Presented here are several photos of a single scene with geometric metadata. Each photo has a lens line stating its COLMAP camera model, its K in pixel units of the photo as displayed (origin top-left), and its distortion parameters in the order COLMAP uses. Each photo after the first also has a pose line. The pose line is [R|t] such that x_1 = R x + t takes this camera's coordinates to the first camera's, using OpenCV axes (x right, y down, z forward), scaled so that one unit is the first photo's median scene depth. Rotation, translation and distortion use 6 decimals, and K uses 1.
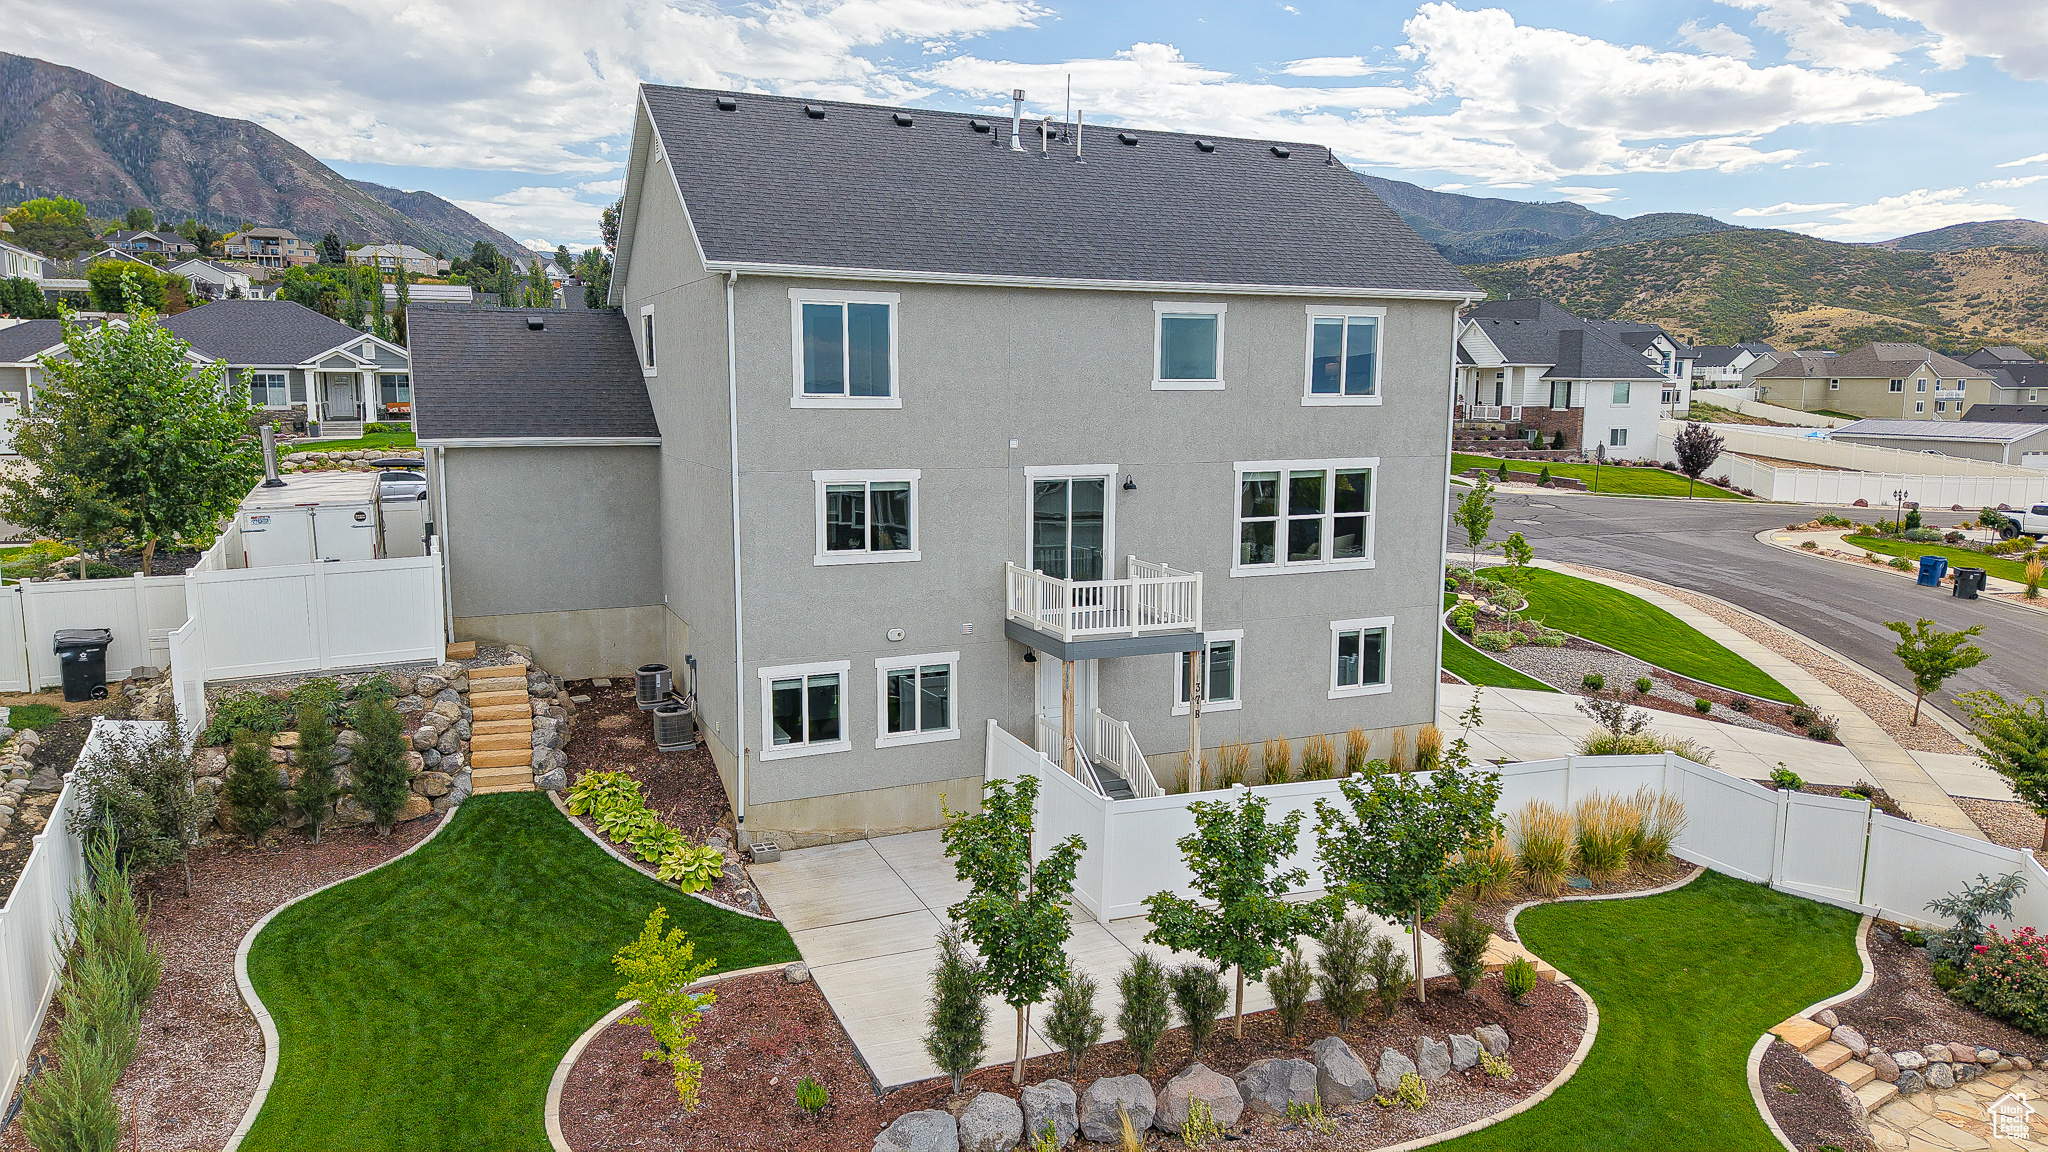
lens RADIAL K [[1370.2, 0, 1018.5], [0, 1370.2, 569.8], [0, 0, 1]] dist [0.040438, -0.046148]
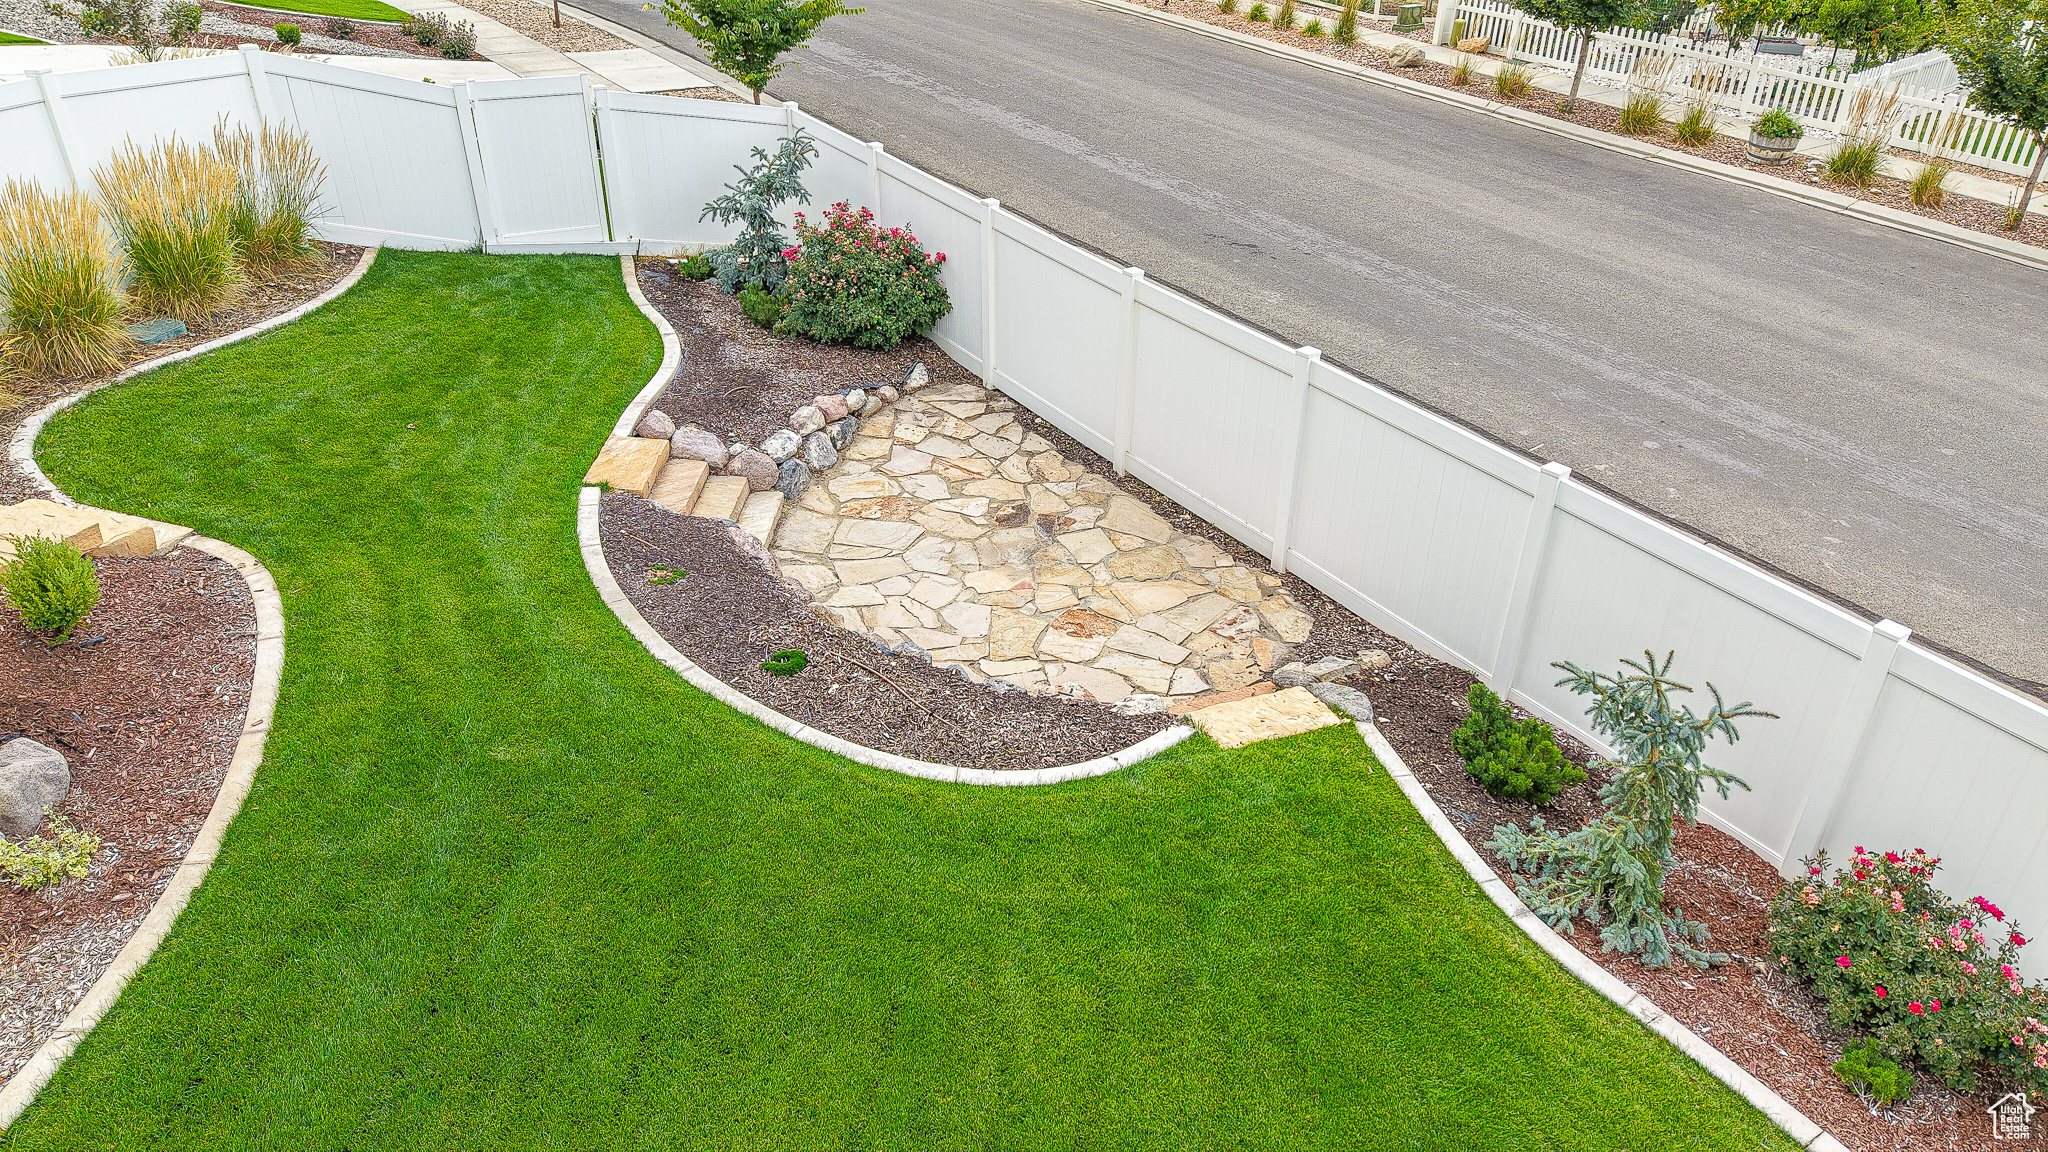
lens RADIAL K [[1370.2, 0, 1020.5], [0, 1370.2, 597.2], [0, 0, 1]] dist [0.040438, -0.046148]
pose [[0.591066, -0.418347, 0.689657, 0.207158], [0.108315, 0.888413, 0.446082, 0.124160], [-0.799318, -0.188964, 0.570424, 0.451547]]
